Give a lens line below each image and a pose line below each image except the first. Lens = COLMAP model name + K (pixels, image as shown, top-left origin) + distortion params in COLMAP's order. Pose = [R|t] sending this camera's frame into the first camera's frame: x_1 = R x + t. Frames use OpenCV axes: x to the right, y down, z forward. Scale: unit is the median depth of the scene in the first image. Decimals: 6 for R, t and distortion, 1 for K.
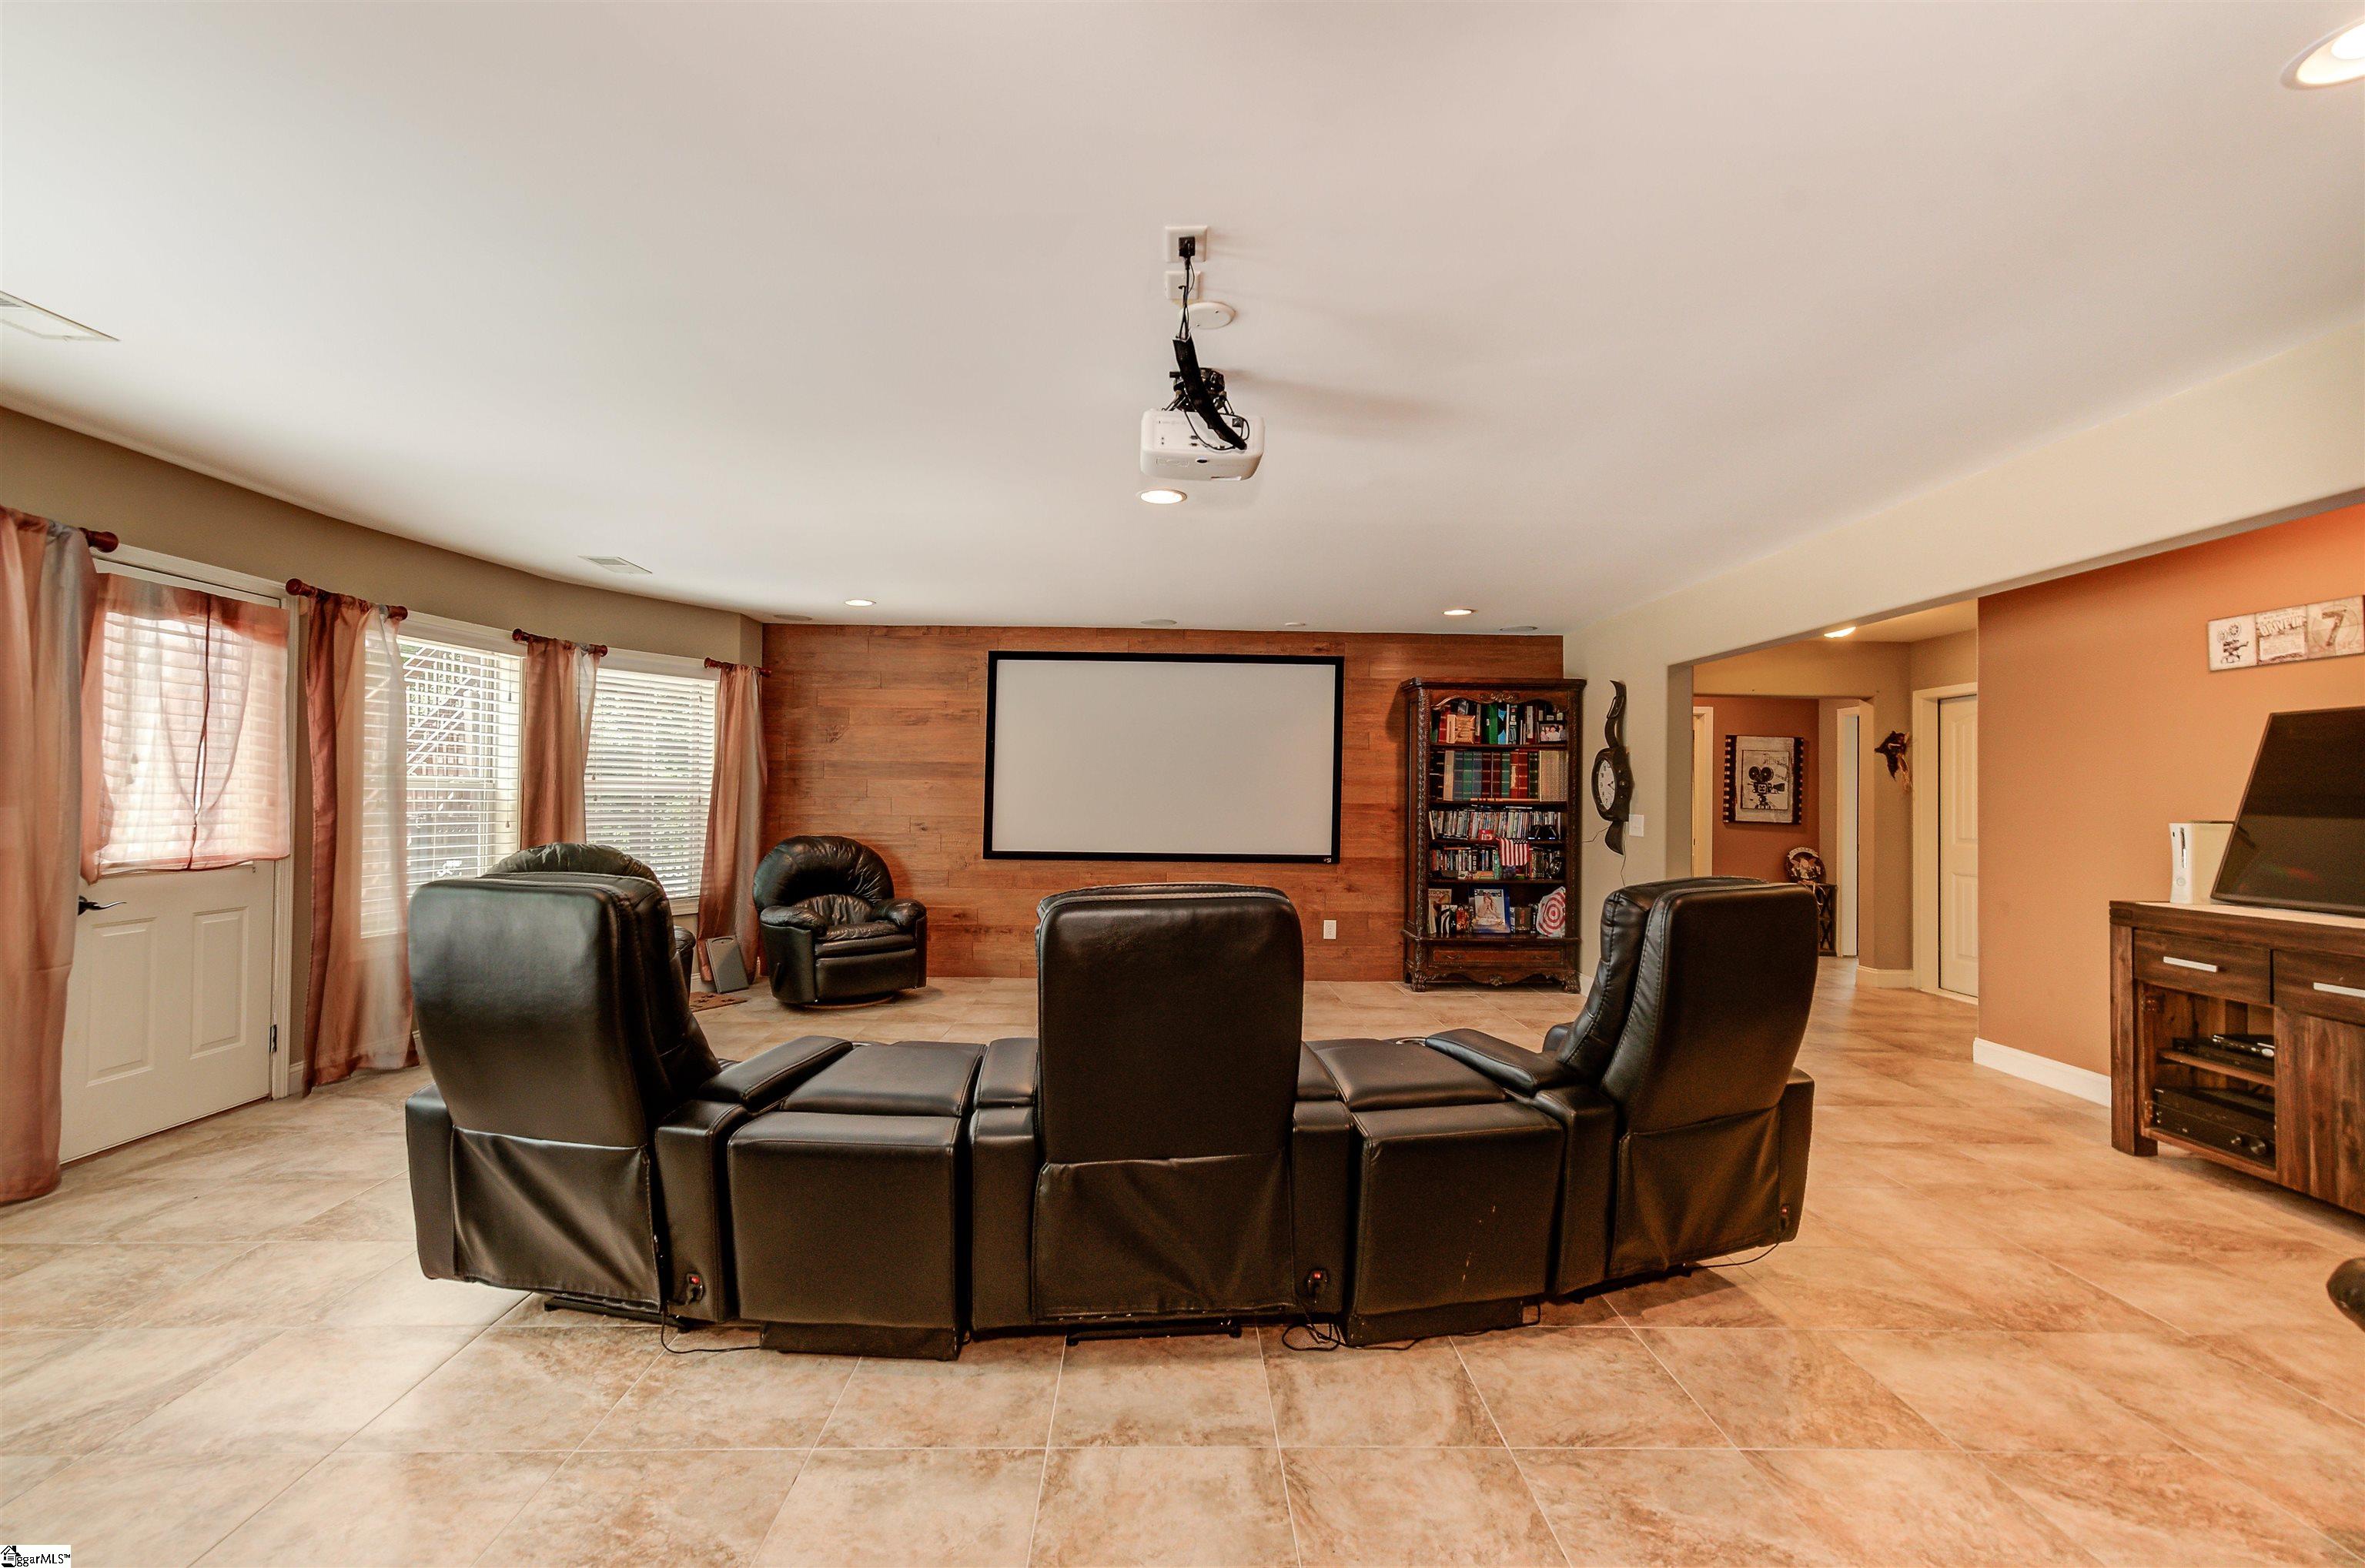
lens RADIAL K [[1024.4, 0, 1182.4], [0, 1024.4, 788.0], [0, 0, 1]] dist [0.016164, -0.002727]
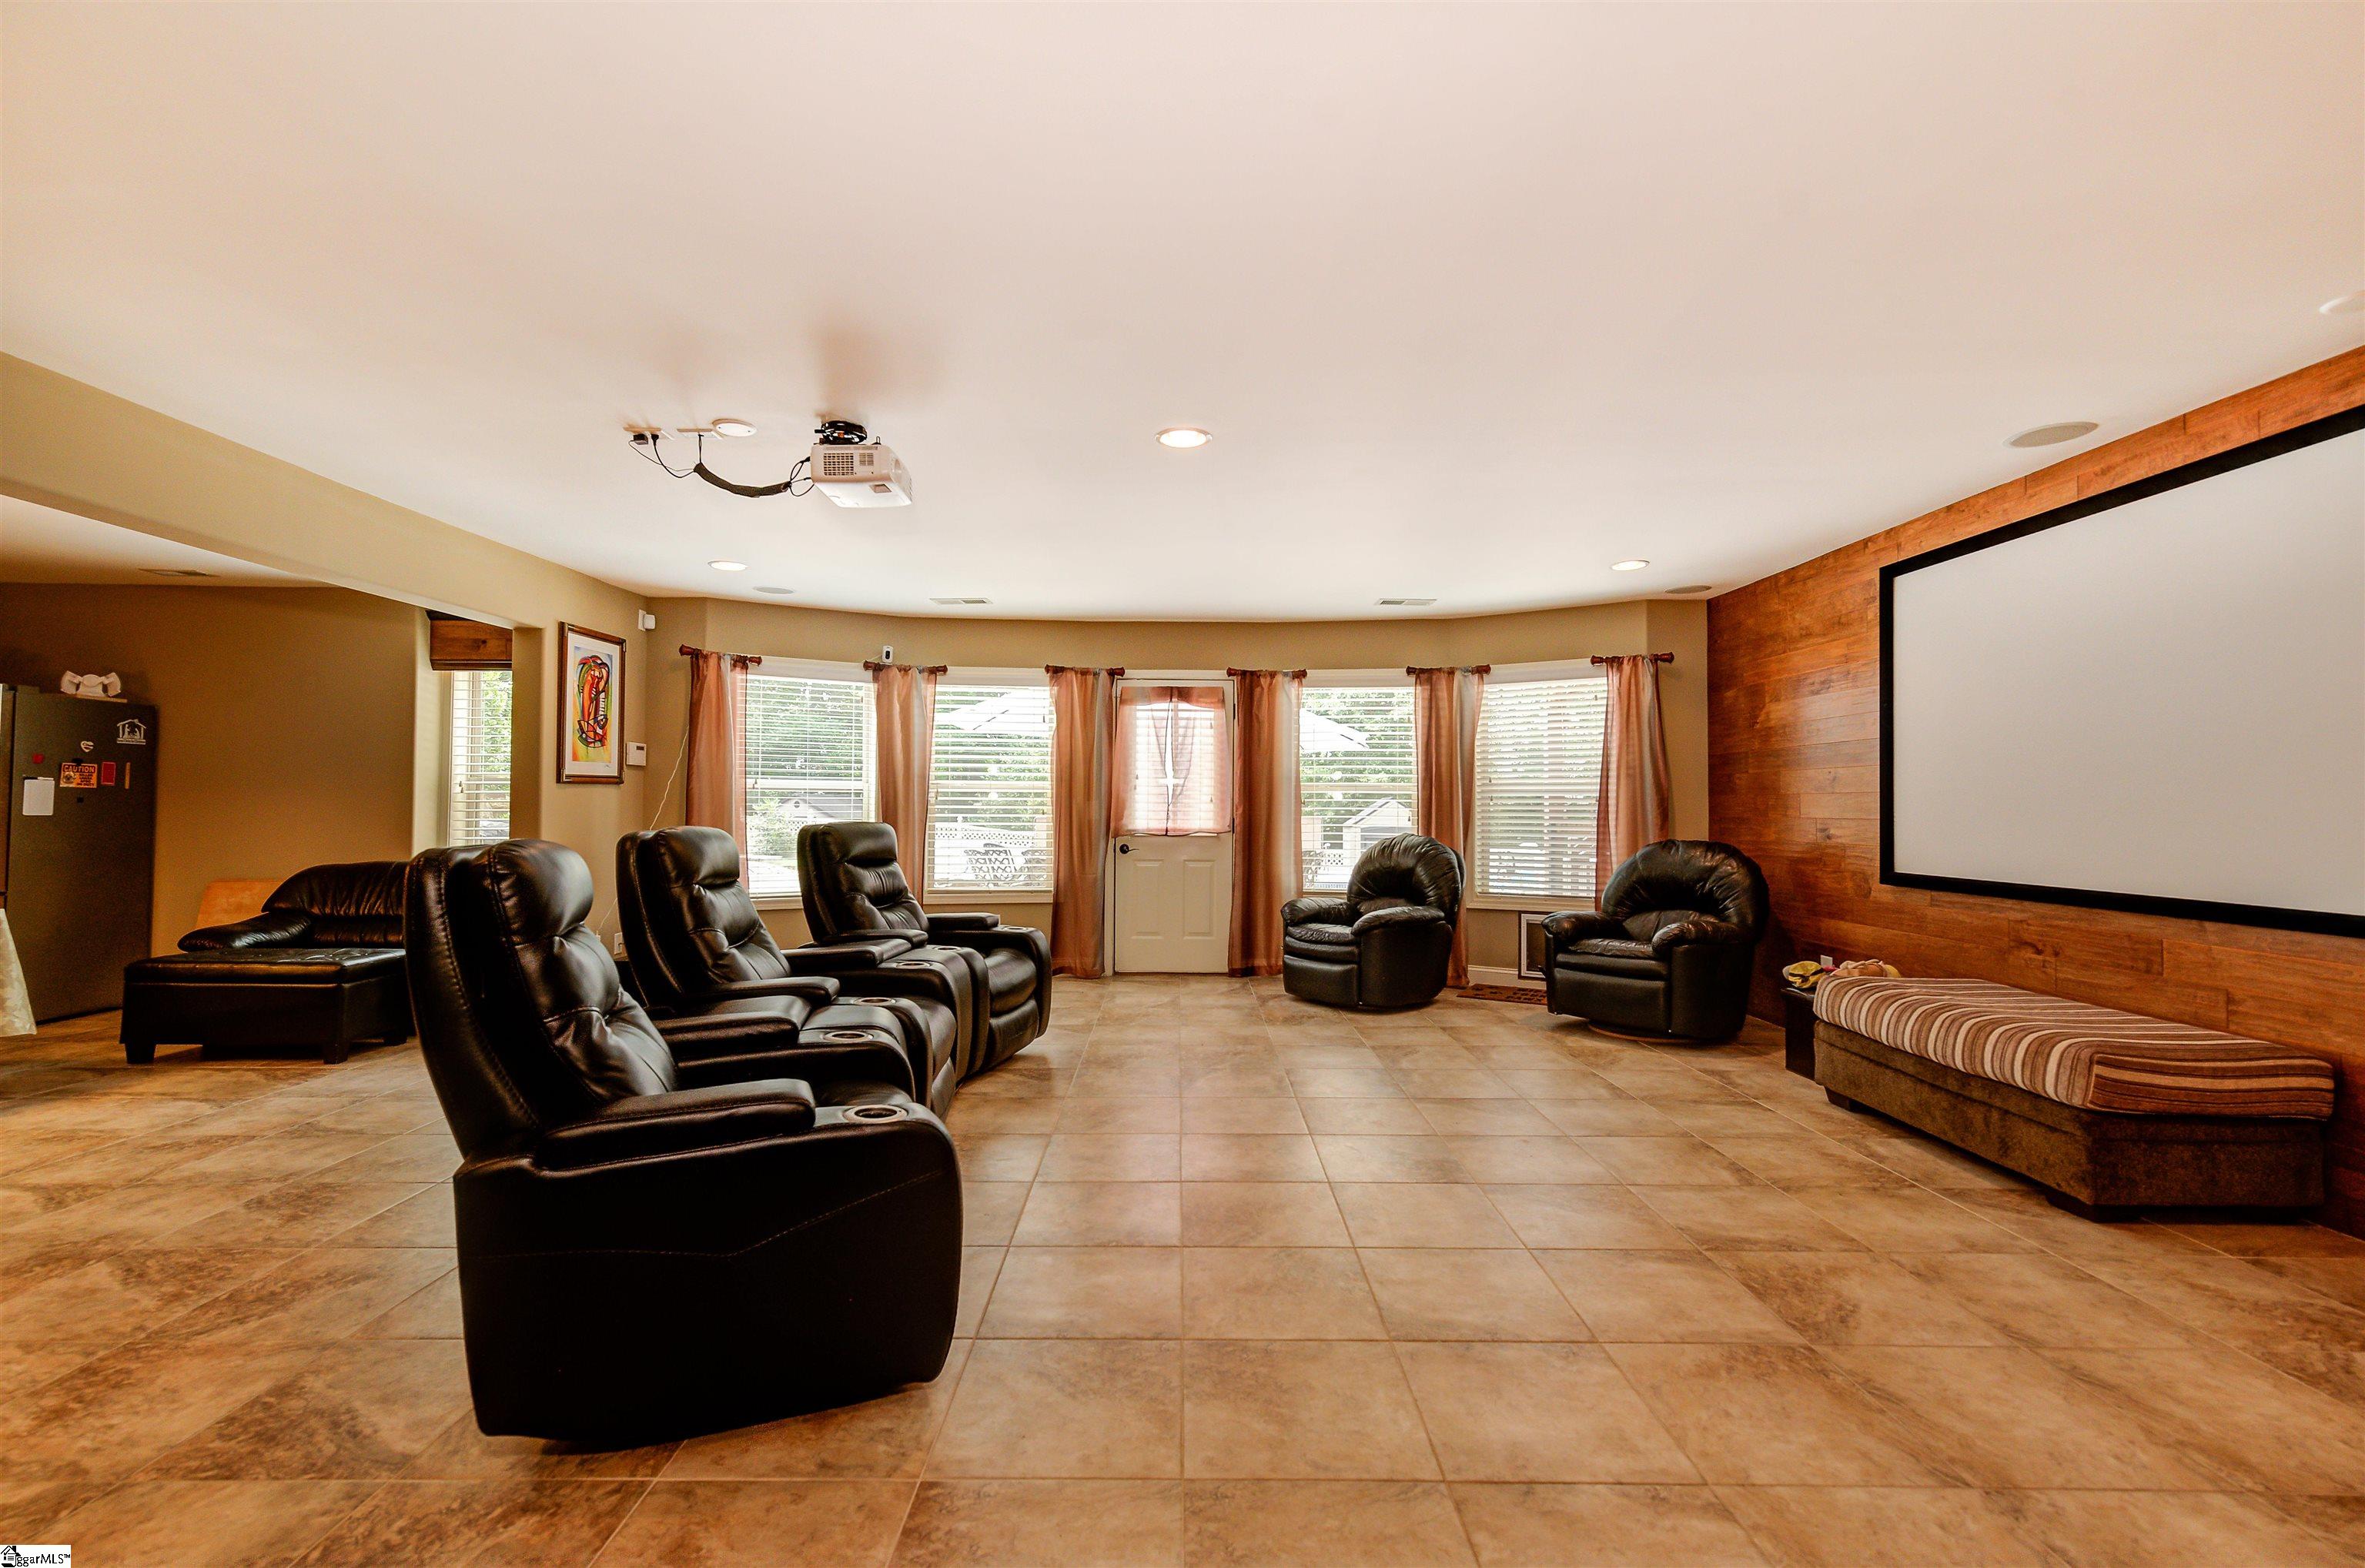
lens RADIAL K [[1024.4, 0, 1175.3], [0, 1024.4, 787.8], [0, 0, 1]] dist [0.016164, -0.002727]
pose [[-0.022031, -0.033744, -0.999188, 0.795641], [0.001308, 0.999428, -0.033781, 0.049815], [0.999756, -0.002051, -0.021974, 0.931303]]
